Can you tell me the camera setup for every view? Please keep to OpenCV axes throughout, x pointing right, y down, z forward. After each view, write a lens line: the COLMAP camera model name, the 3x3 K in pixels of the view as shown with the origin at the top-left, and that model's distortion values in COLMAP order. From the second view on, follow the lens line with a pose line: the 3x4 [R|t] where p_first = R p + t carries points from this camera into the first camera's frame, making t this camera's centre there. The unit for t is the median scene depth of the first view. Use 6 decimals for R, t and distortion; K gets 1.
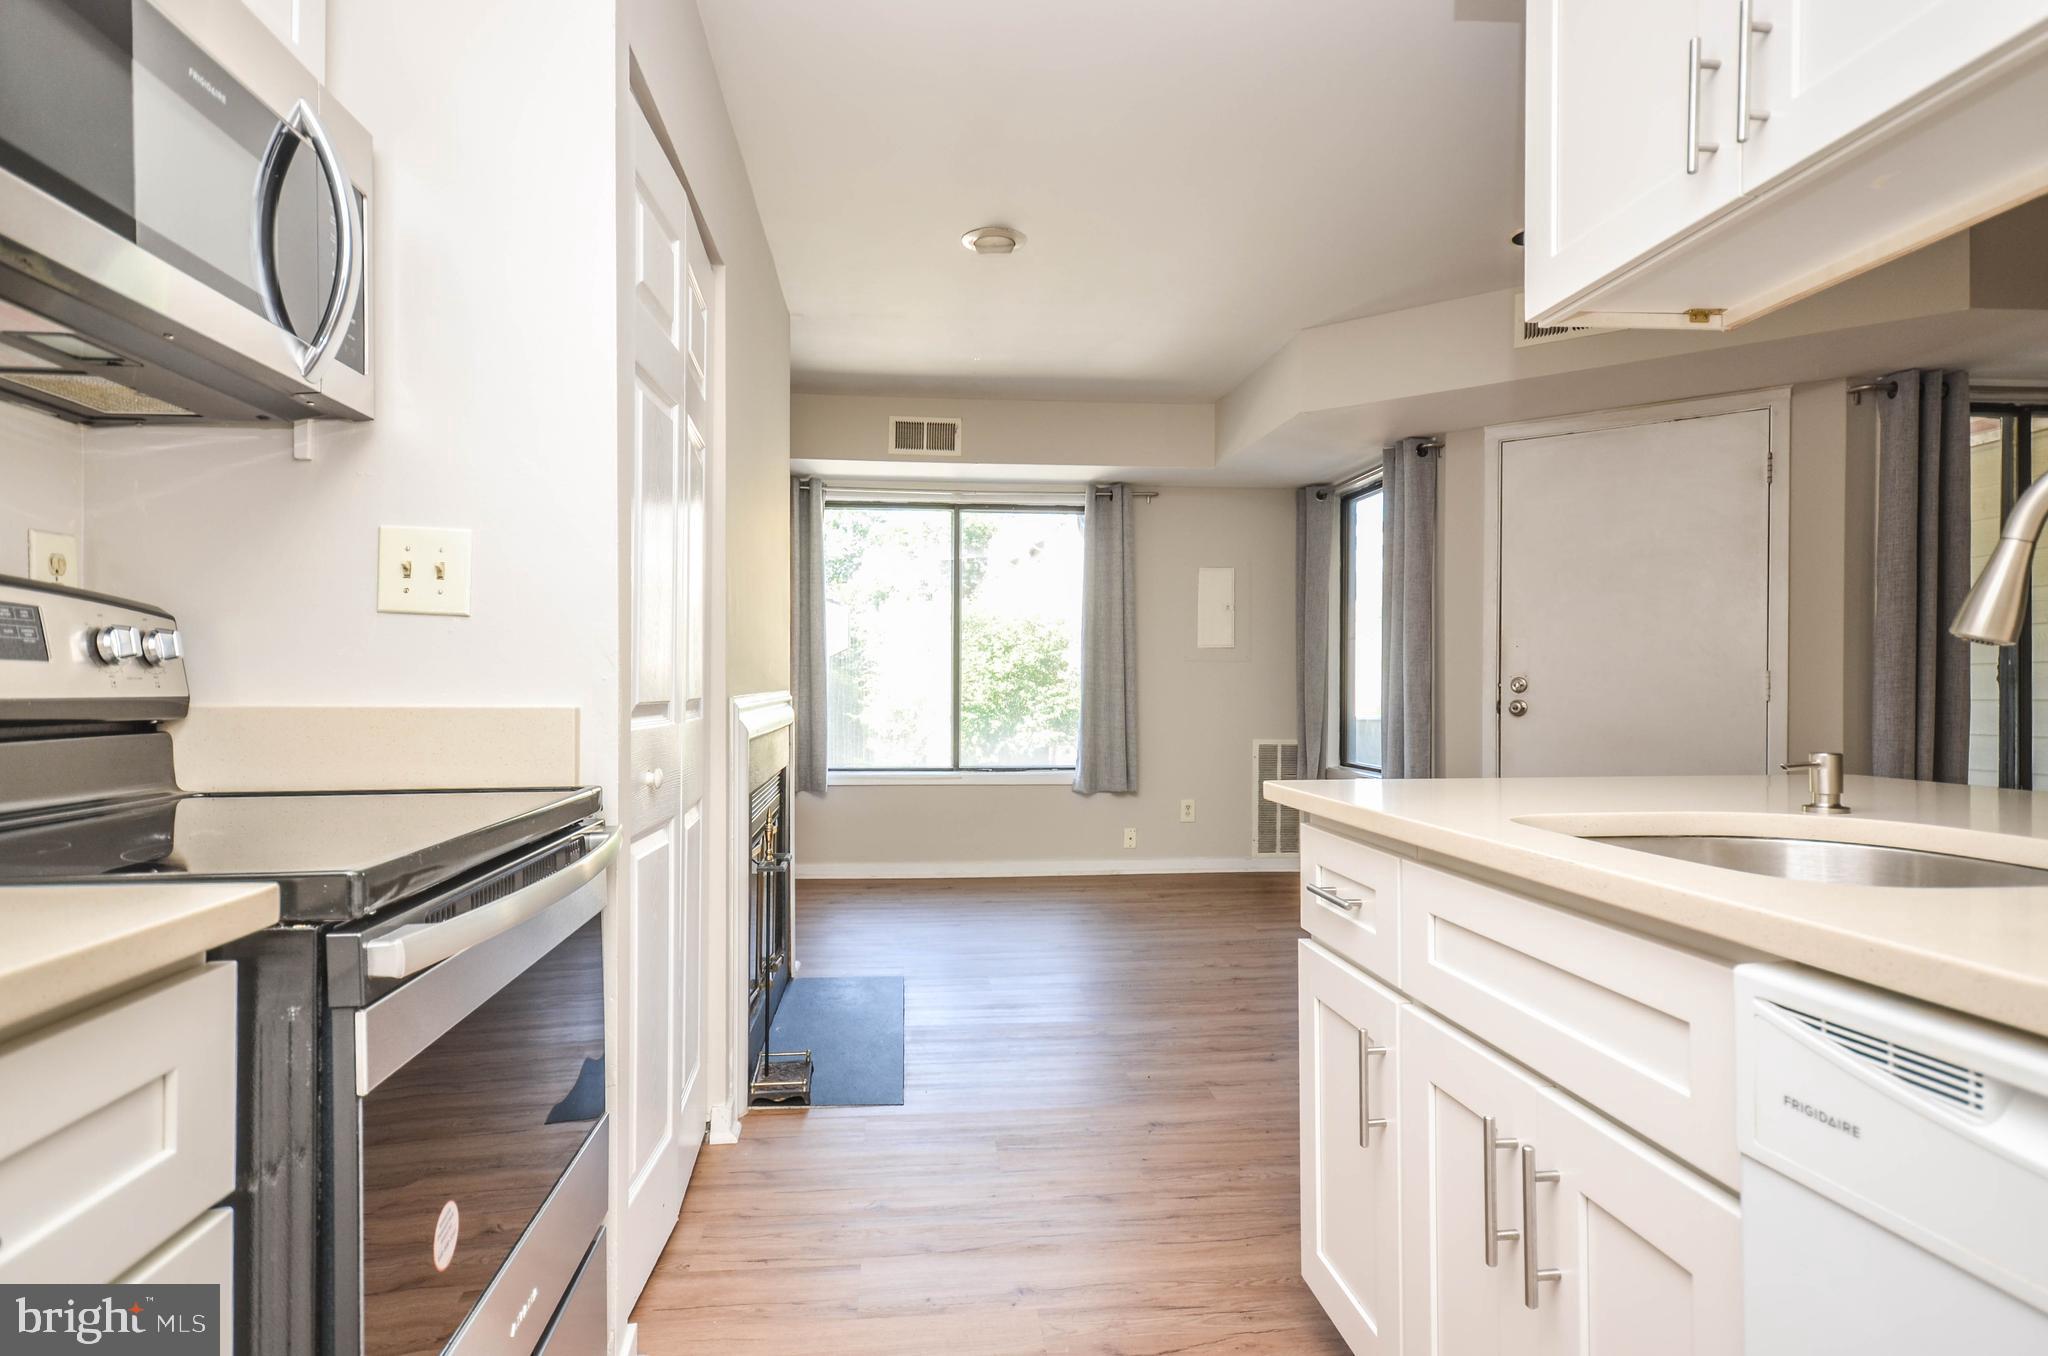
lens RADIAL K [[1090.5, 0, 1022.7], [0, 1090.5, 691.8], [0, 0, 1]] dist [0.013504, -0.000847]
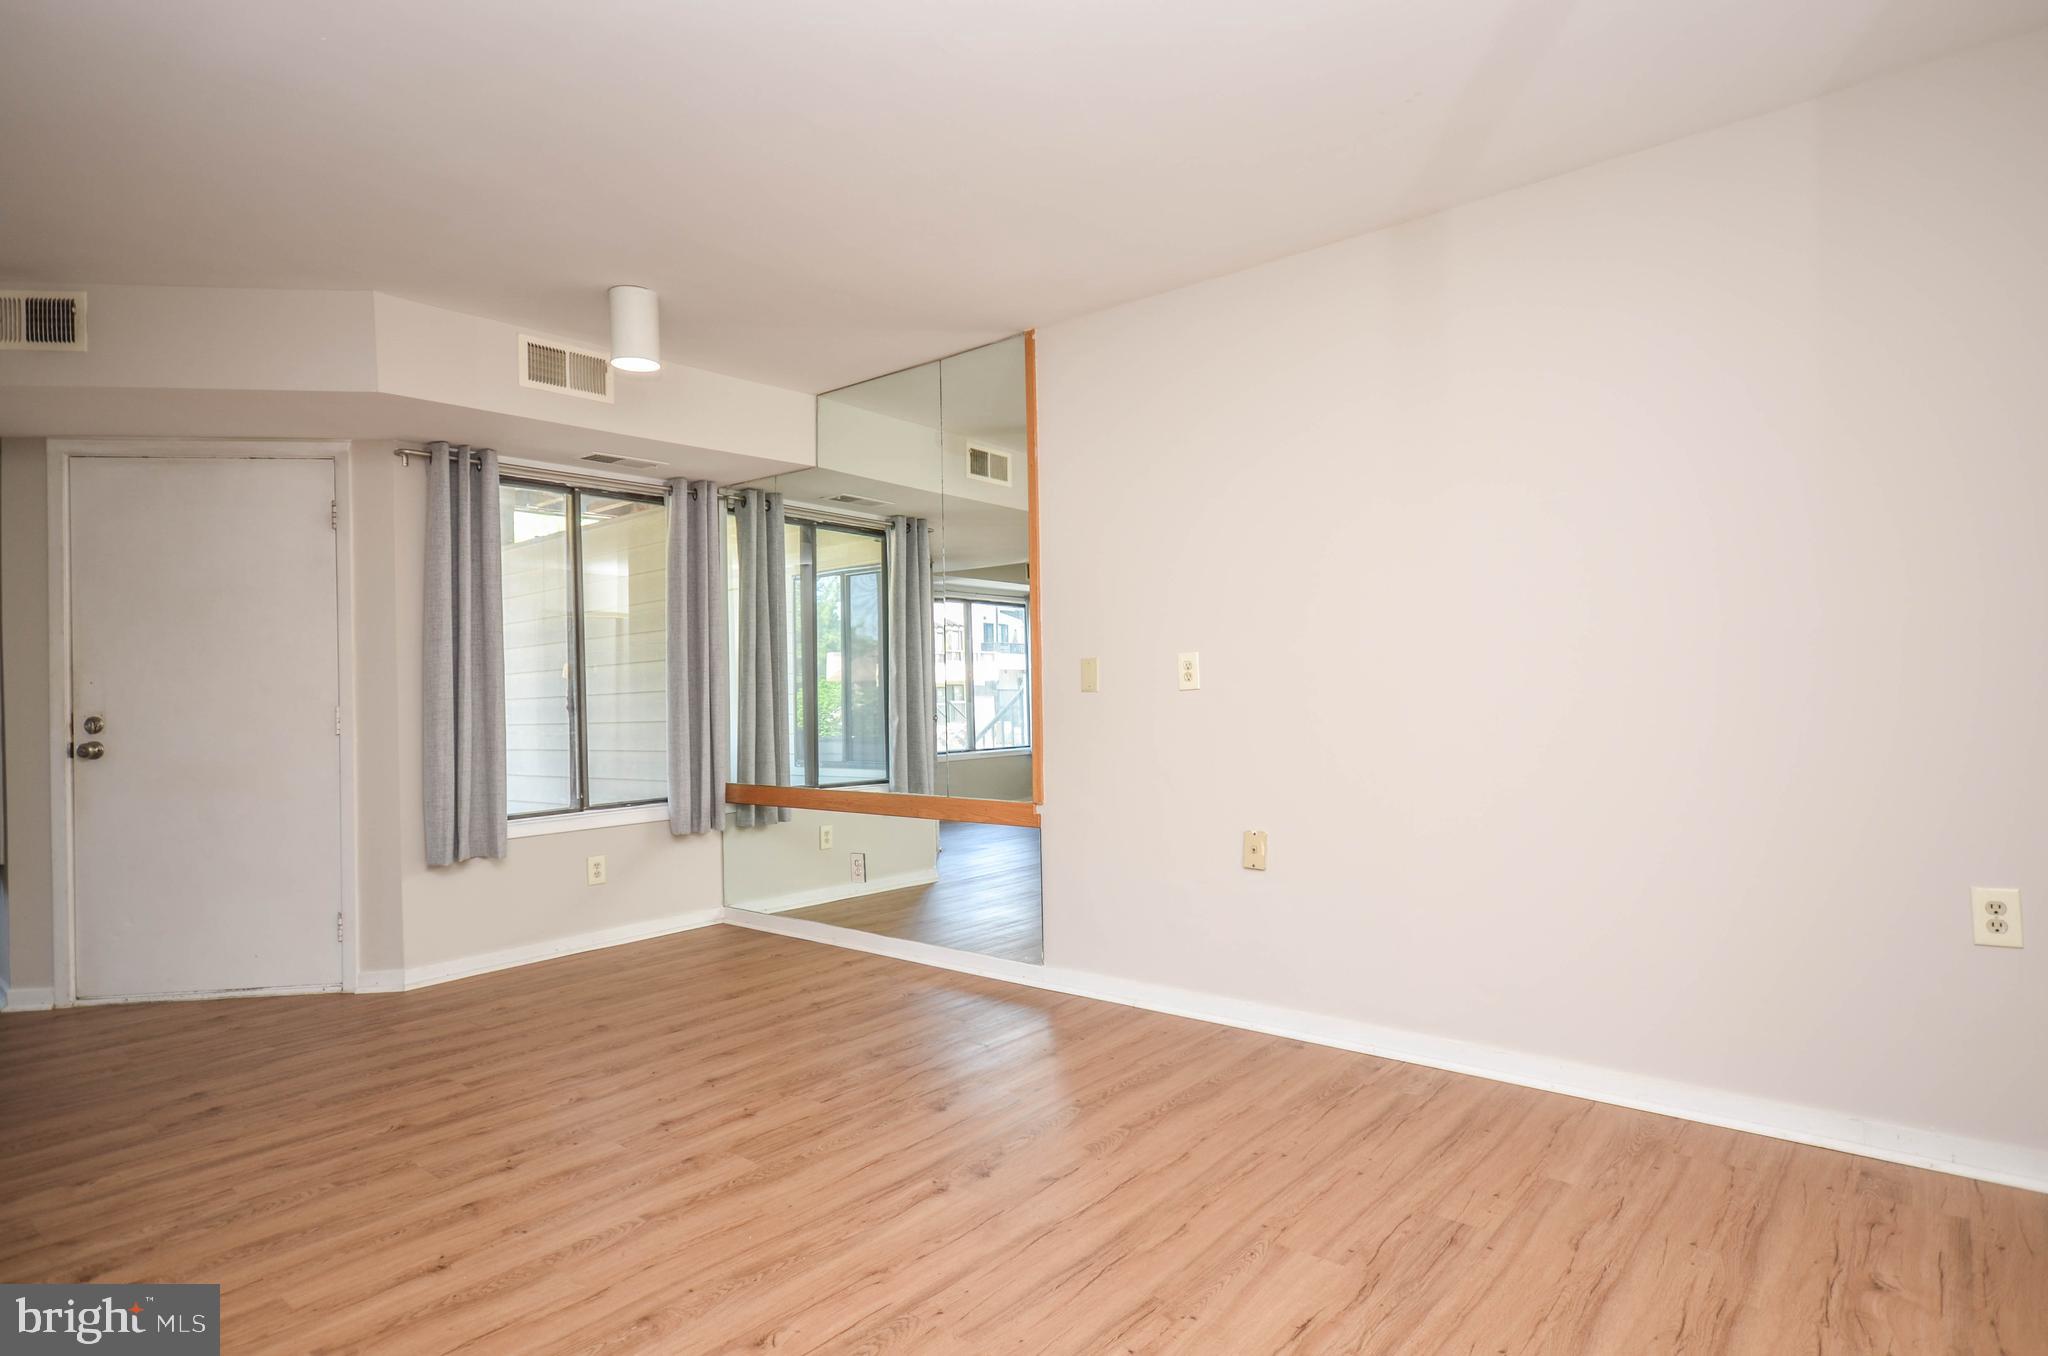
lens RADIAL K [[1090.5, 0, 1048.7], [0, 1090.5, 687.6], [0, 0, 1]] dist [0.013504, -0.000847]
pose [[0.716894, -0.016851, 0.696978, 0.298141], [0.030423, 0.999512, -0.007126, -0.005125], [-0.696518, 0.026313, 0.717057, -0.166991]]
